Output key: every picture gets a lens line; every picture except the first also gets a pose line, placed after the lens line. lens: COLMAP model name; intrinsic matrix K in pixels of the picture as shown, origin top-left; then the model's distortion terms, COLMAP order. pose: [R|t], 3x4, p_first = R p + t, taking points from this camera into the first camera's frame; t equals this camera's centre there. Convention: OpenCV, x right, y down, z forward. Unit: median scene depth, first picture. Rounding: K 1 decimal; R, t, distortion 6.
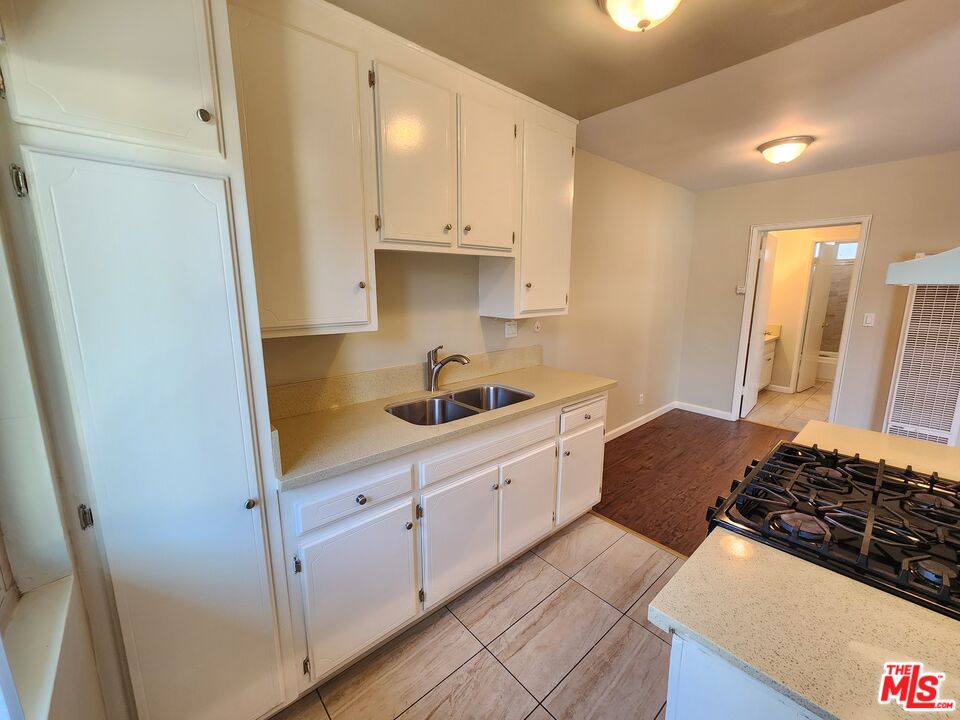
lens RADIAL K [[395.4, 0, 479.6], [0, 395.4, 354.0], [0, 0, 1]] dist [0.000570, -0.000430]
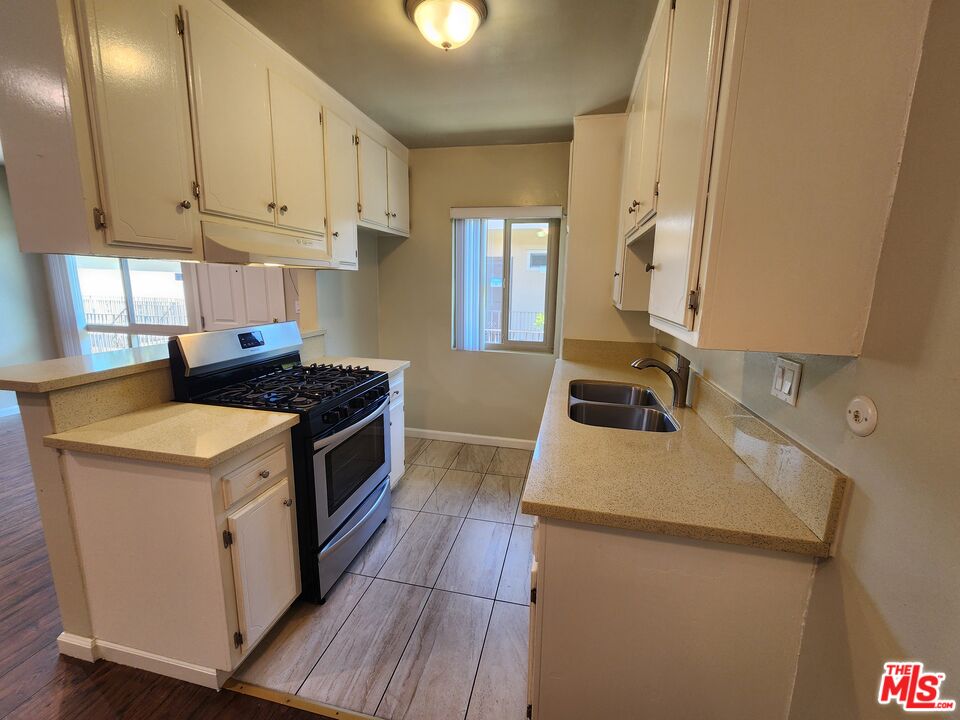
lens RADIAL K [[395.4, 0, 481.6], [0, 395.4, 357.1], [0, 0, 1]] dist [0.000570, -0.000430]
pose [[-0.808410, 0.095952, -0.580746, 0.509220], [-0.121689, 0.938066, 0.324382, -0.161304], [0.575903, 0.332904, -0.746666, 1.040925]]
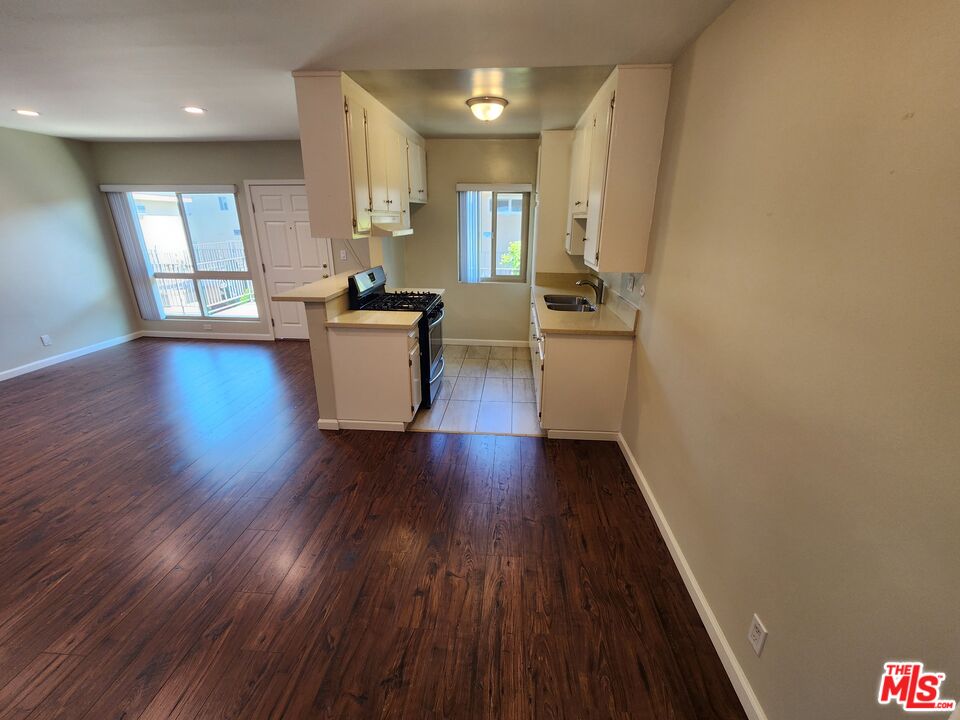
lens RADIAL K [[395.4, 0, 481.6], [0, 395.4, 356.8], [0, 0, 1]] dist [0.000570, -0.000430]
pose [[-0.715814, 0.226995, -0.660366, 1.055620], [-0.131412, 0.885001, 0.446658, -0.292635], [0.685814, 0.406505, -0.603666, 1.362482]]
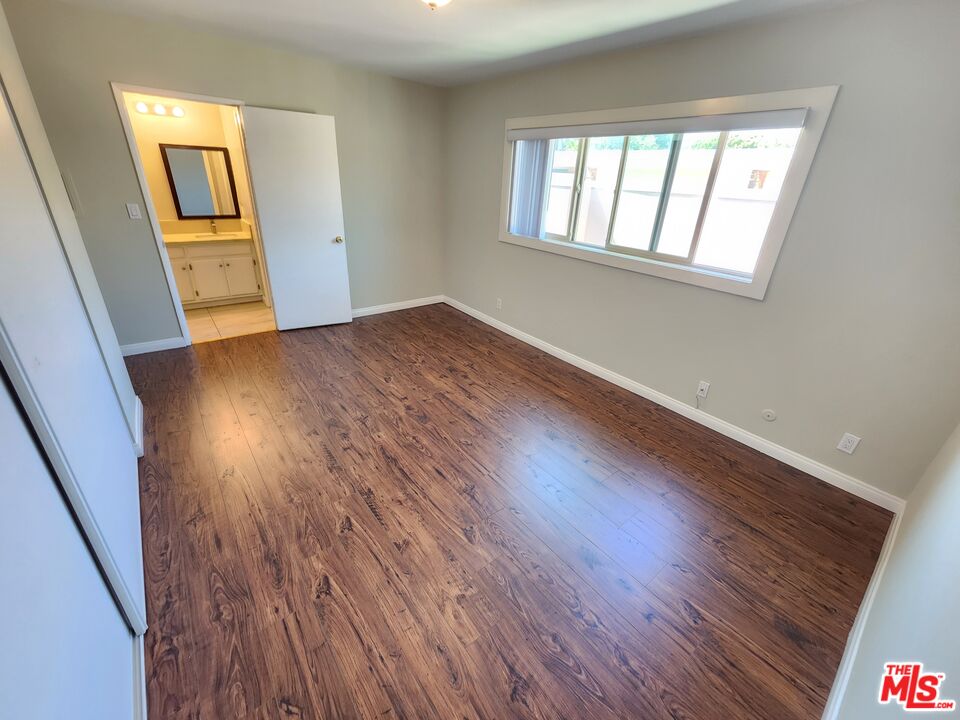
lens RADIAL K [[395.4, 0, 485.4], [0, 395.4, 356.3], [0, 0, 1]] dist [0.000570, -0.000430]
pose [[0.047999, -0.414742, 0.908672, 0.315681], [0.123815, 0.905175, 0.406606, -0.174260], [-0.991144, 0.092991, 0.094799, 0.758282]]
